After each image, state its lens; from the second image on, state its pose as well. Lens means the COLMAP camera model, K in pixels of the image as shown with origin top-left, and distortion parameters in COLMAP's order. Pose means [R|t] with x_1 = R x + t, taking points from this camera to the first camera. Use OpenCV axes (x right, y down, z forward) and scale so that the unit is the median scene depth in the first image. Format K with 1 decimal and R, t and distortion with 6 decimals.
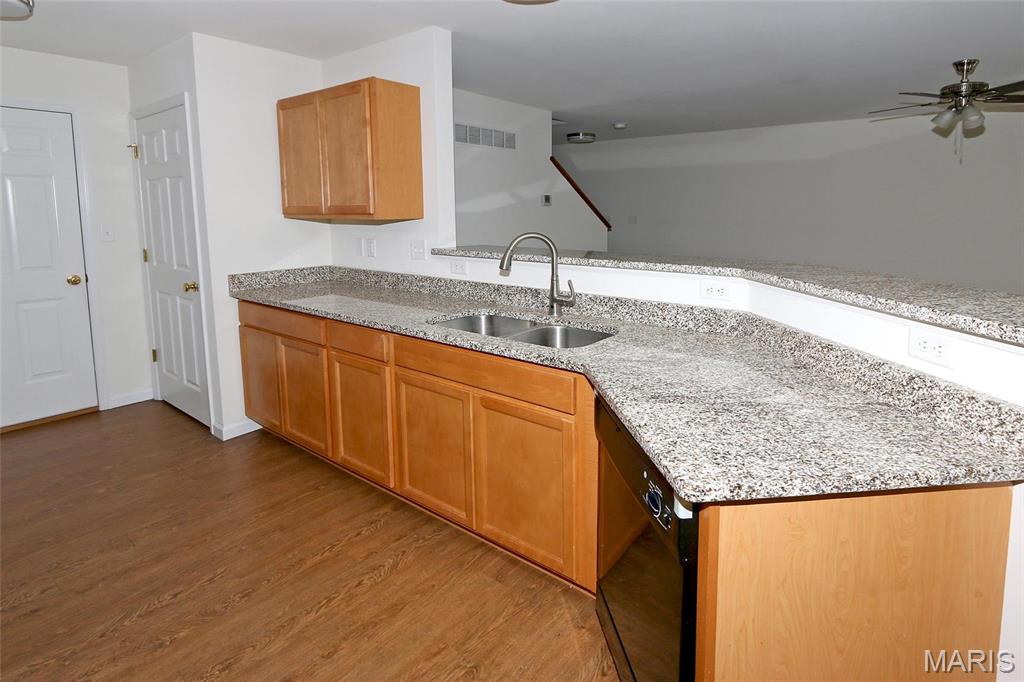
lens RADIAL K [[545.7, 0, 516.5], [0, 545.7, 267.0], [0, 0, 1]] dist [-0.009180, 0.000086]
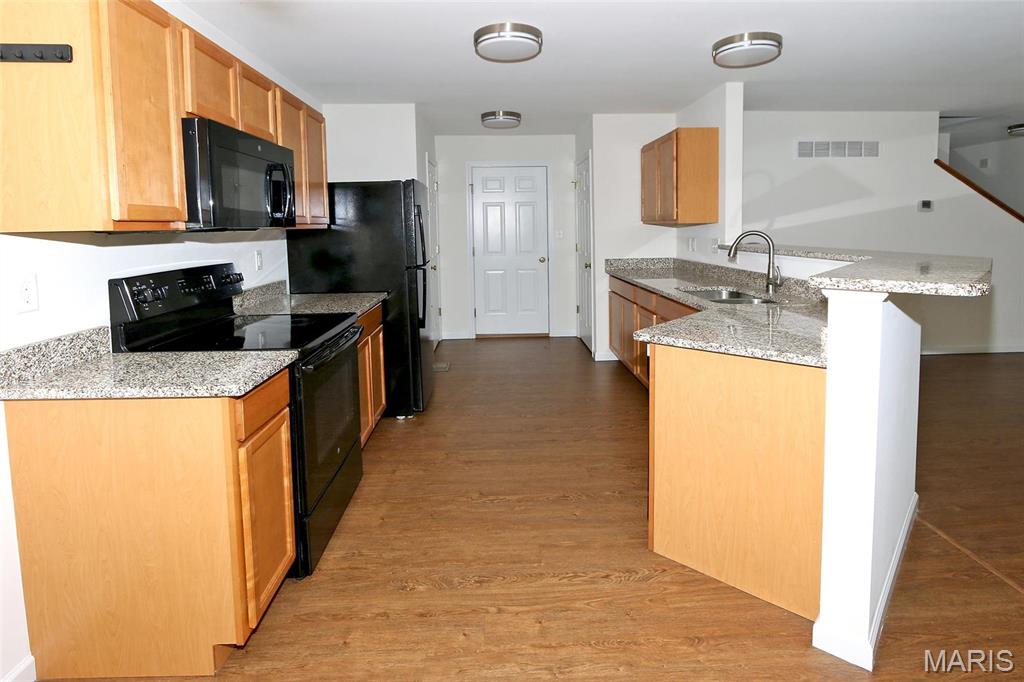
lens RADIAL K [[549.3, 0, 468.8], [0, 549.3, 257.8], [0, 0, 1]] dist [-0.006574, 0.000284]
pose [[0.591298, 0.040765, -0.805422, 0.524355], [-0.076494, 0.997054, -0.005694, 0.049753], [0.802817, 0.064977, 0.592674, -0.279947]]
